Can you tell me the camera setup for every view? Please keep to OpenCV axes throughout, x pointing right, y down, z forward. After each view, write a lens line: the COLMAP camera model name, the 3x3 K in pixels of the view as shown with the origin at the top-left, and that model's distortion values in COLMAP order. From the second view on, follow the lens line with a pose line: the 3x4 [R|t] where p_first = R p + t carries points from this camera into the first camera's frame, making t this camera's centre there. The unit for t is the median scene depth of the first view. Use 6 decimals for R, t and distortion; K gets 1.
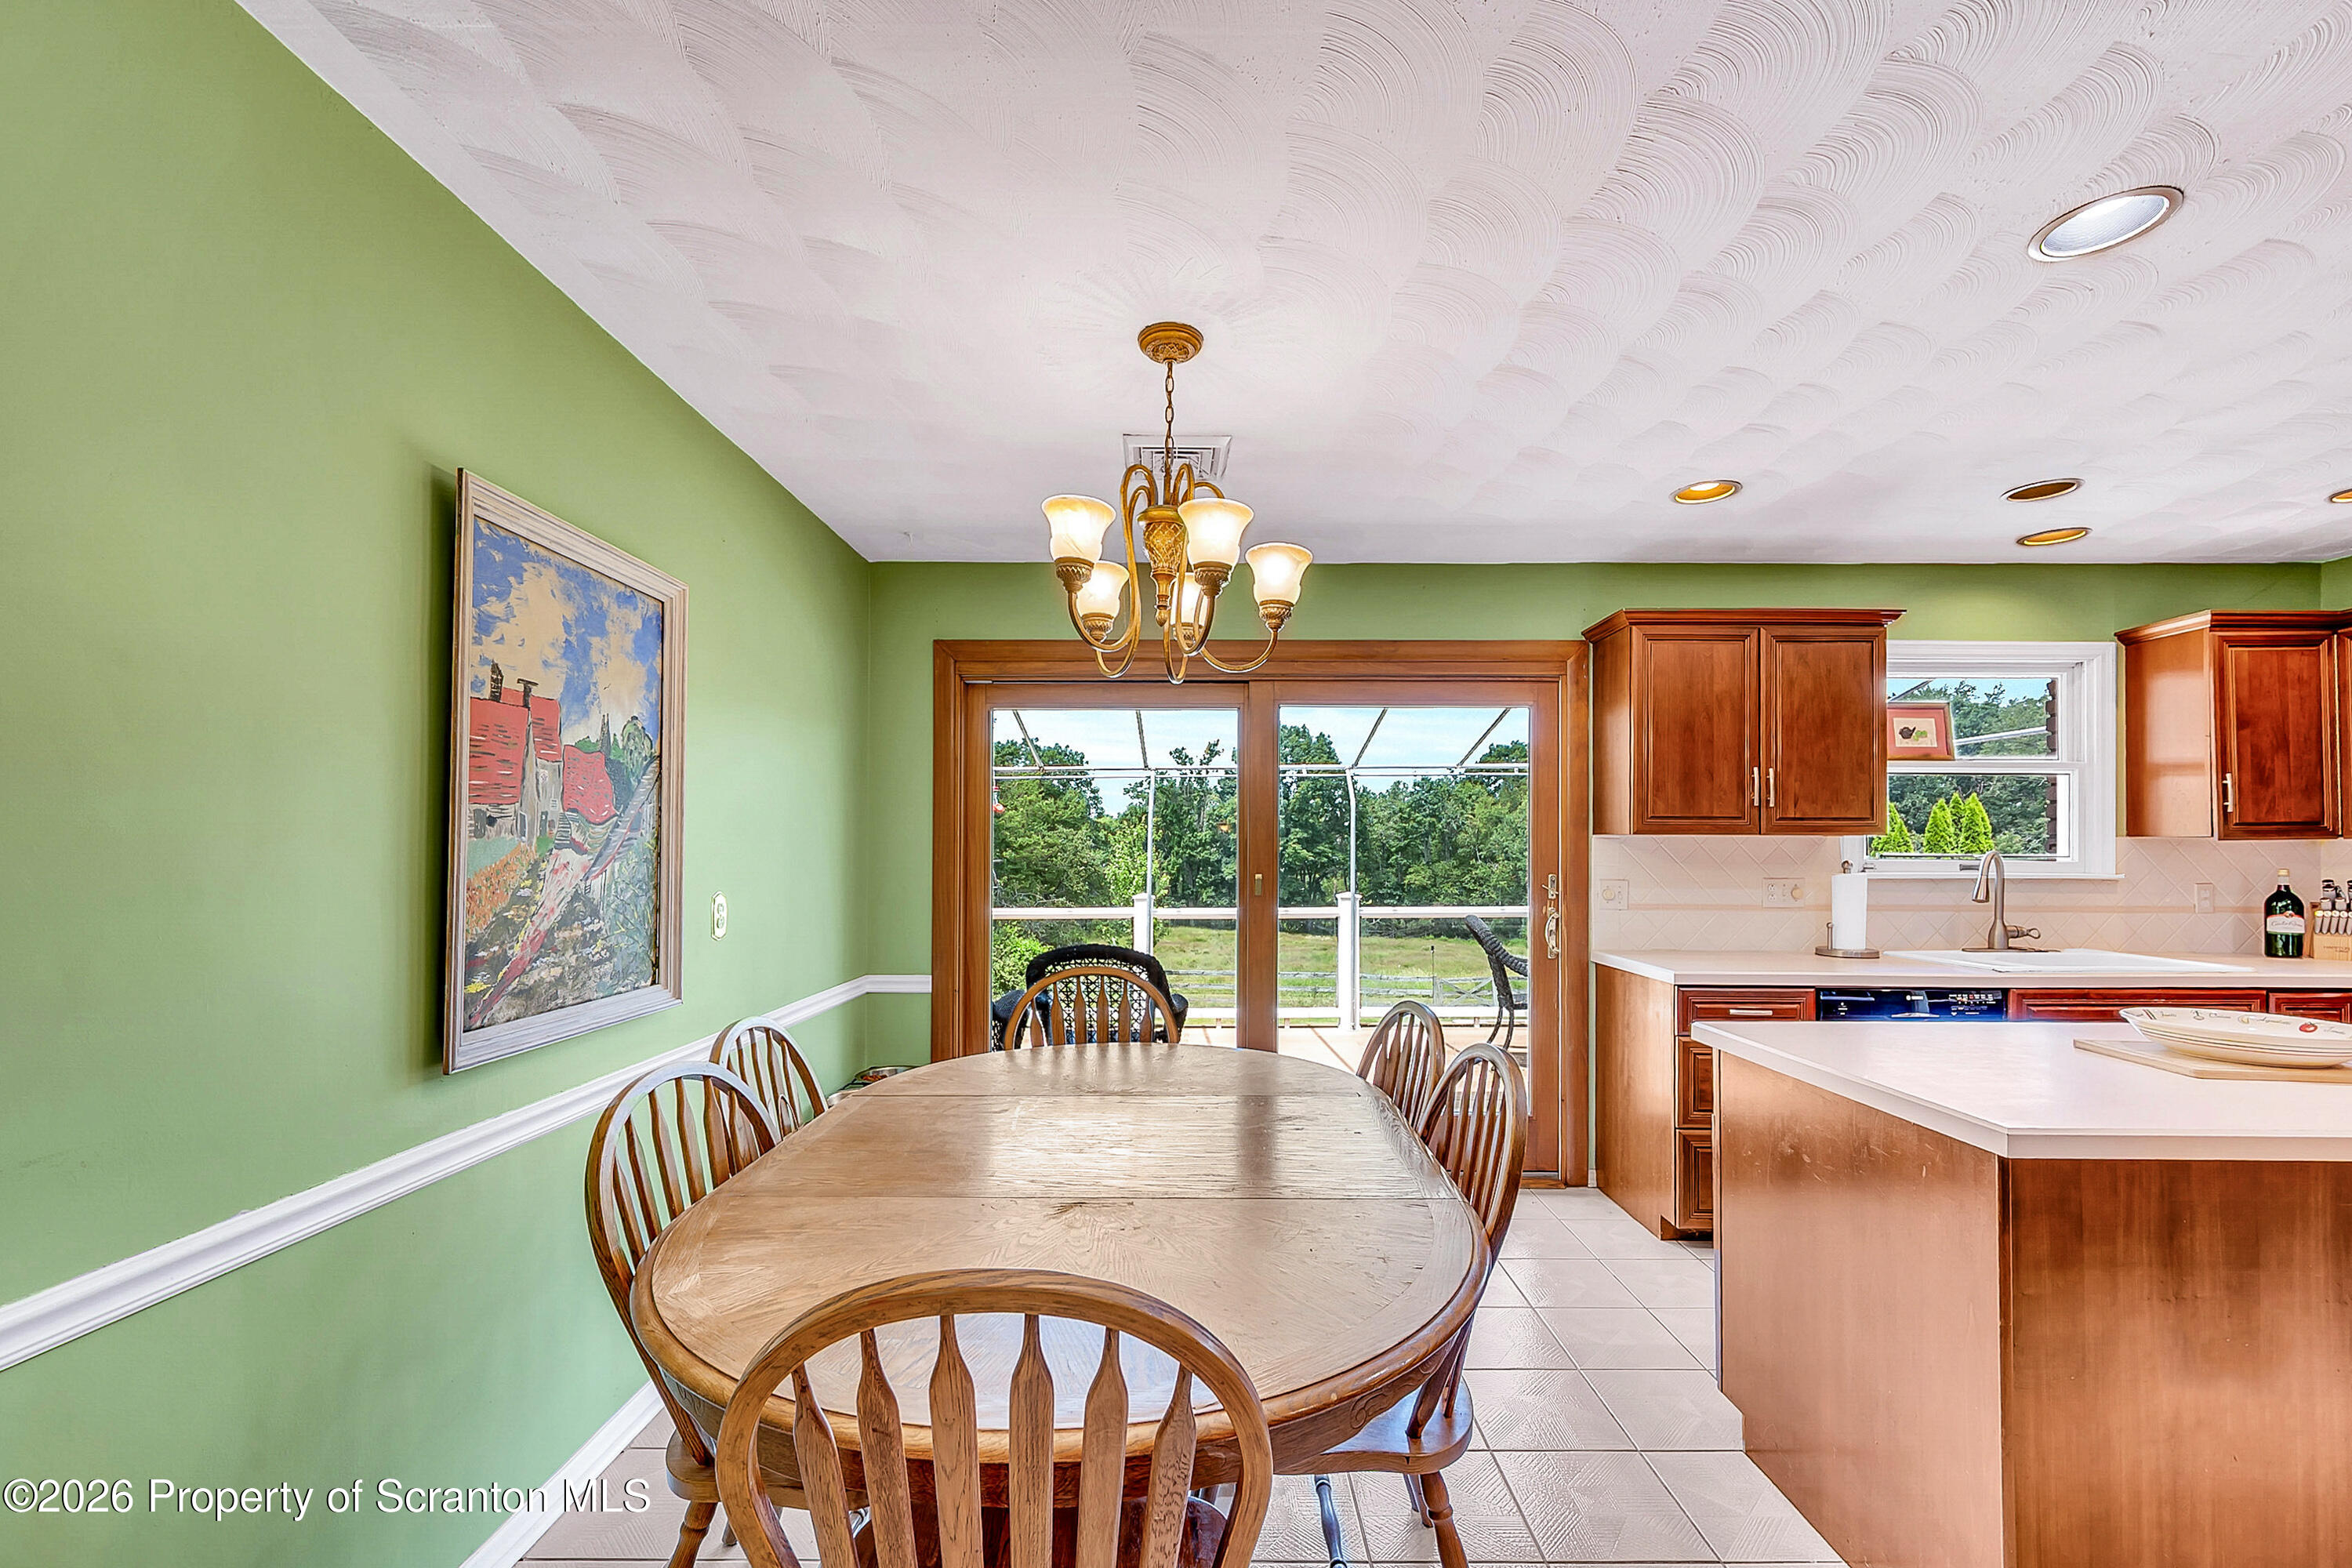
lens RADIAL K [[947.1, 0, 1194.8], [0, 947.1, 841.6], [0, 0, 1]] dist [0.000295, 0.000282]
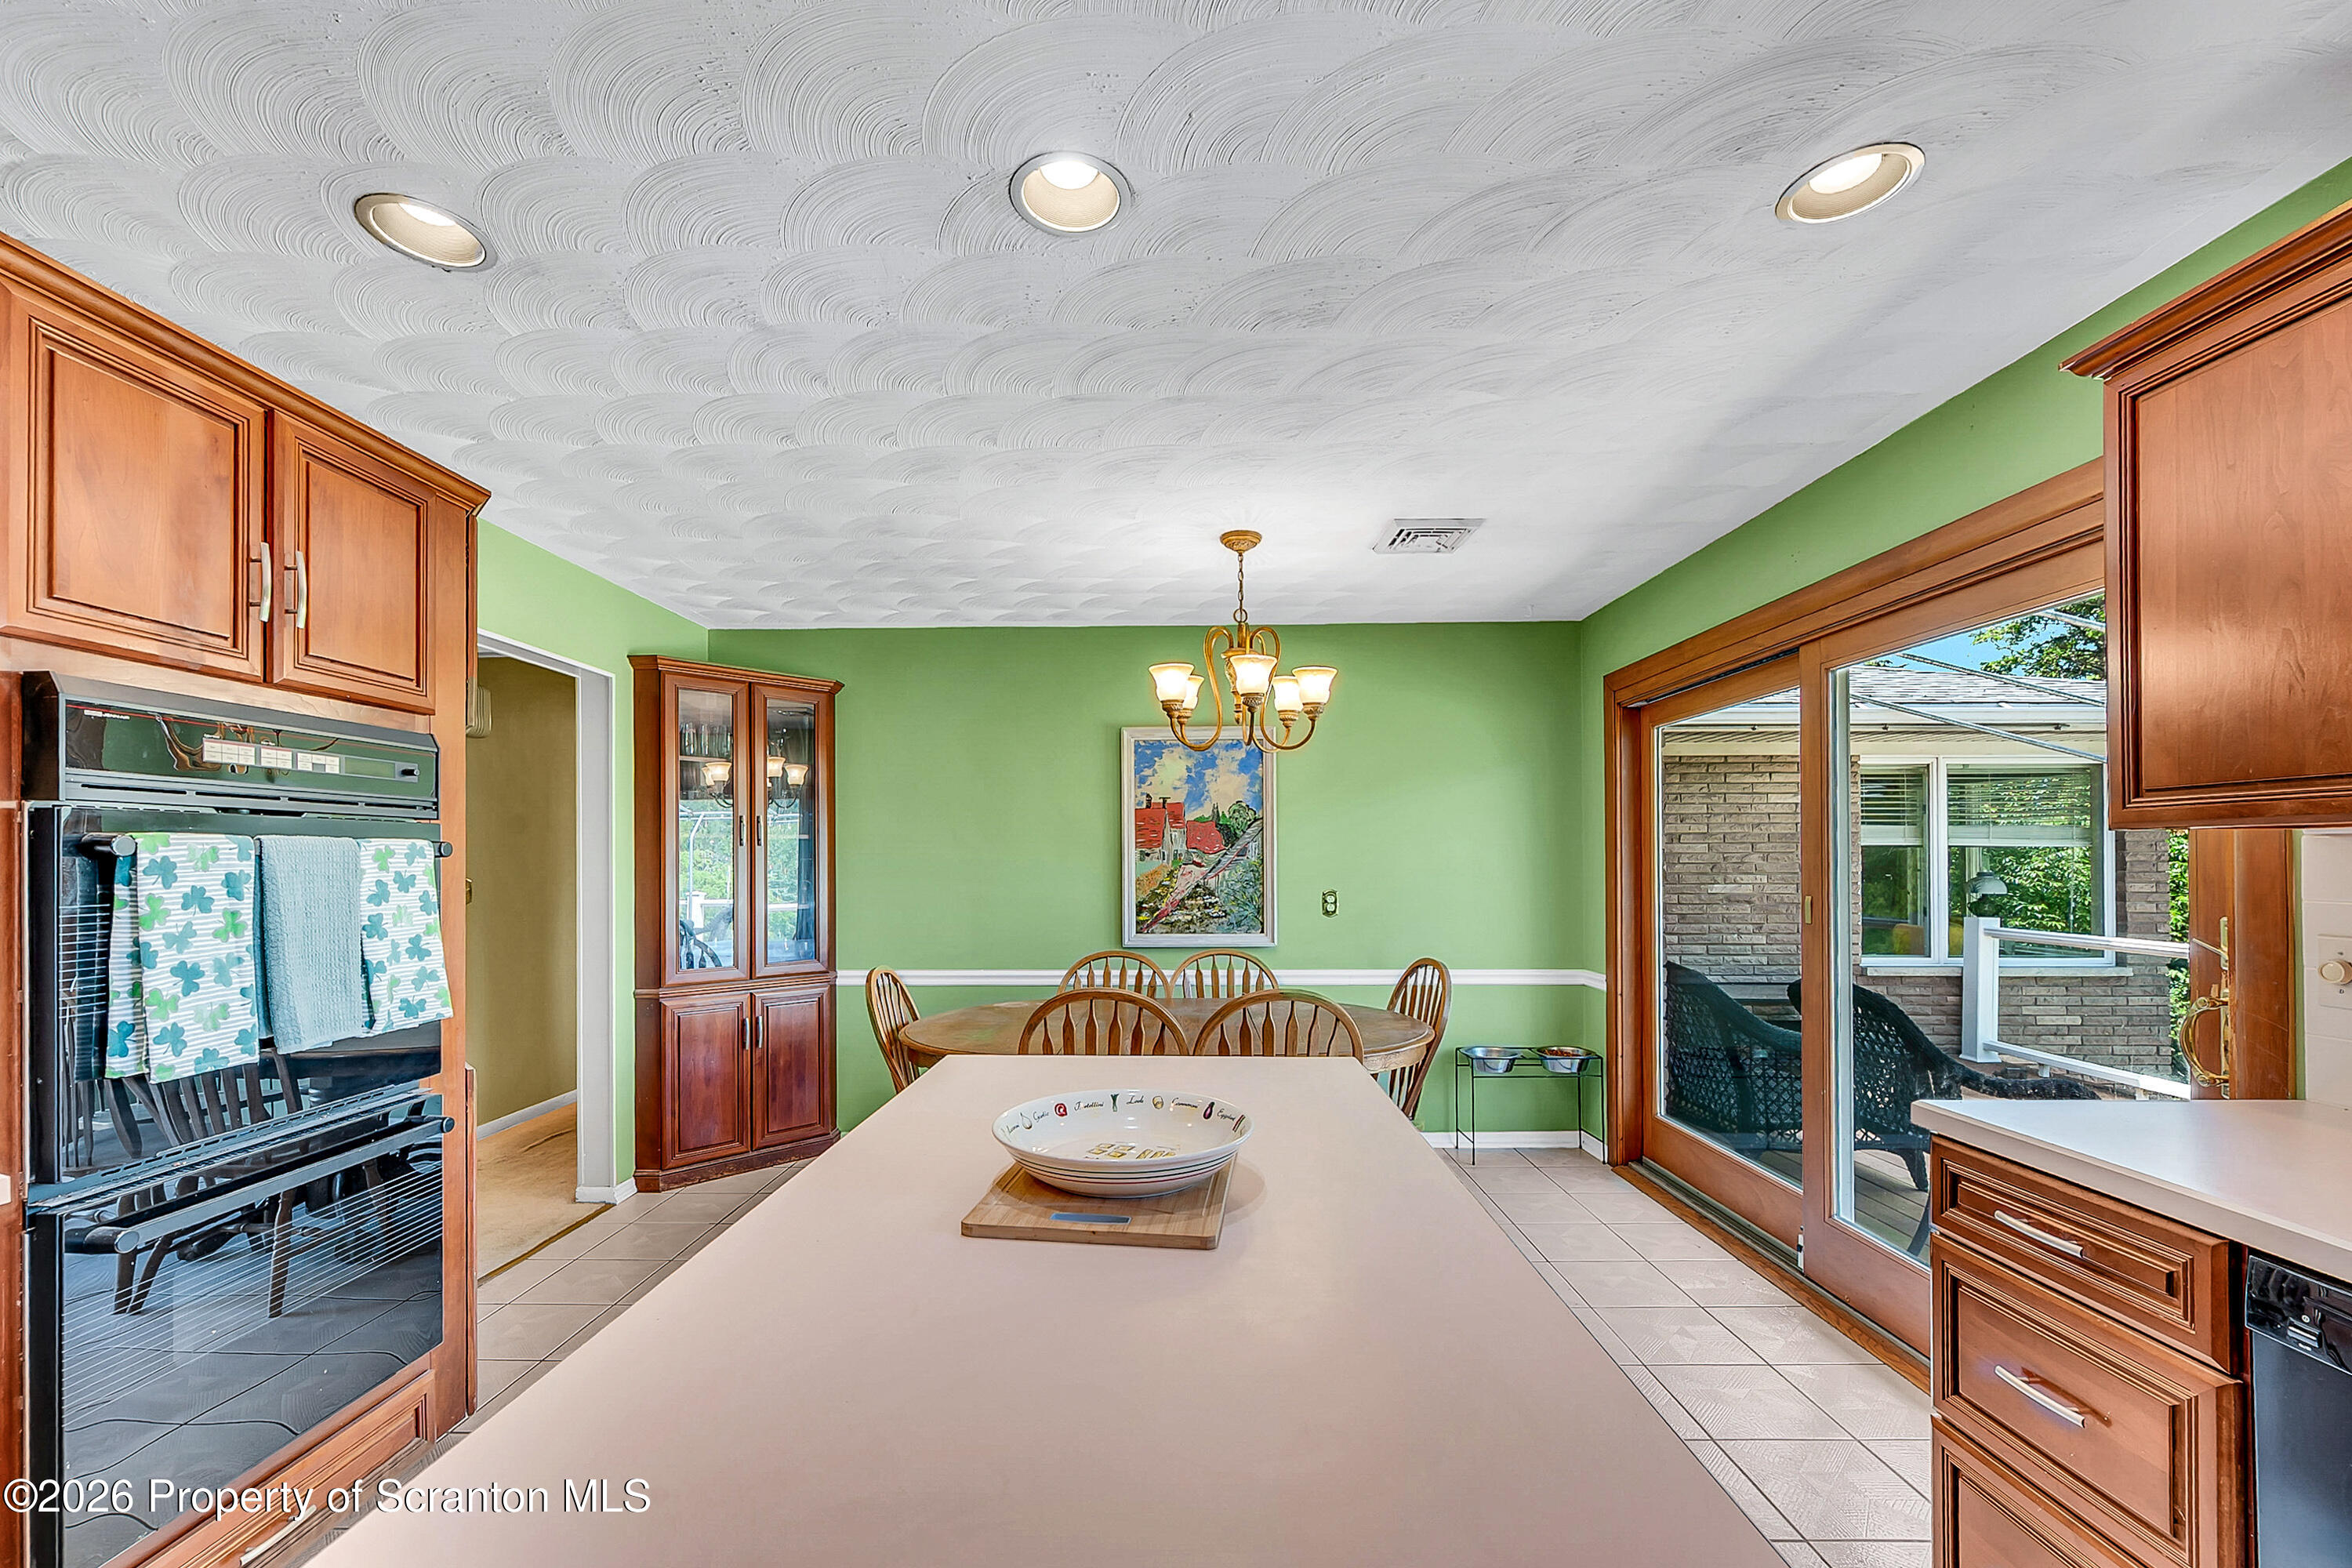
lens RADIAL K [[957.0, 0, 1169.8], [0, 957.0, 857.5], [0, 0, 1]] dist [0.000005, -0.000155]
pose [[-0.012017, -0.008194, -0.999894, 0.946111], [0.010756, 0.999908, -0.008323, 0.004390], [0.999870, -0.010855, -0.011928, 0.548886]]
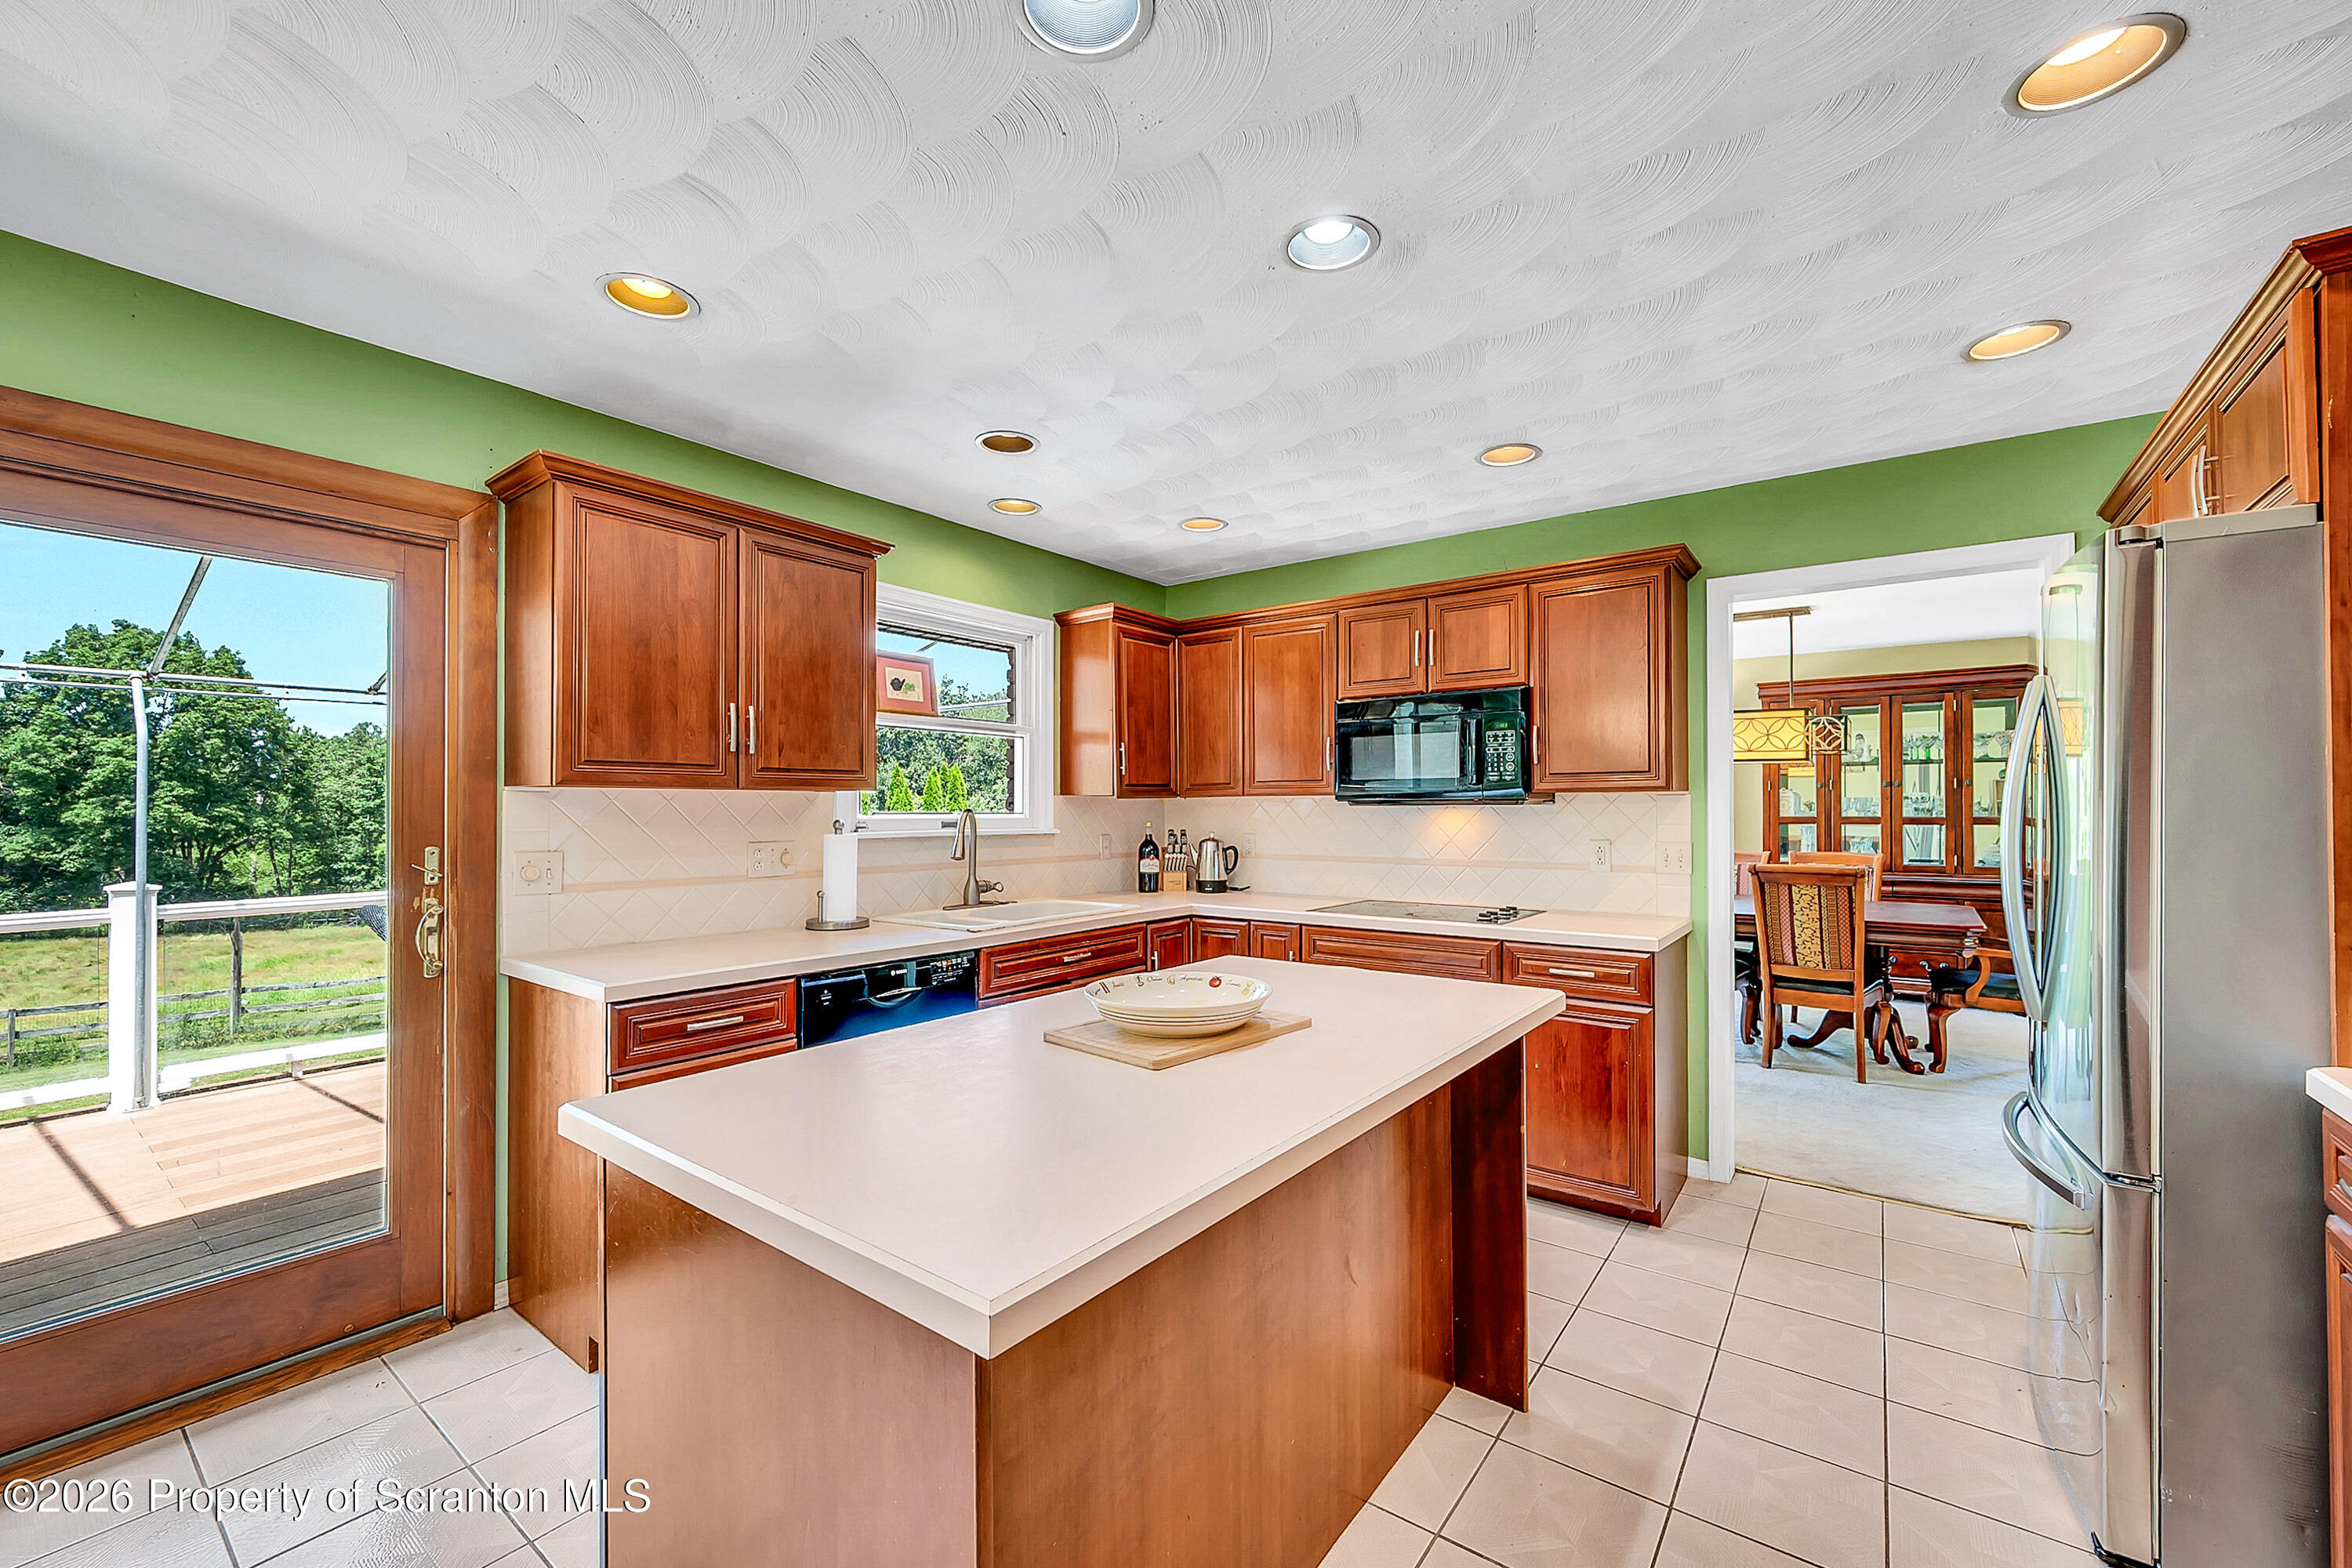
lens RADIAL K [[935.0, 0, 1183.5], [0, 935.0, 799.7], [0, 0, 1]] dist [-0.001392, 0.000075]
pose [[0.599967, 0.004190, 0.800014, 0.194600], [-0.002190, 0.999991, -0.003594, 0.004254], [-0.800022, 0.000404, 0.599971, 0.232150]]
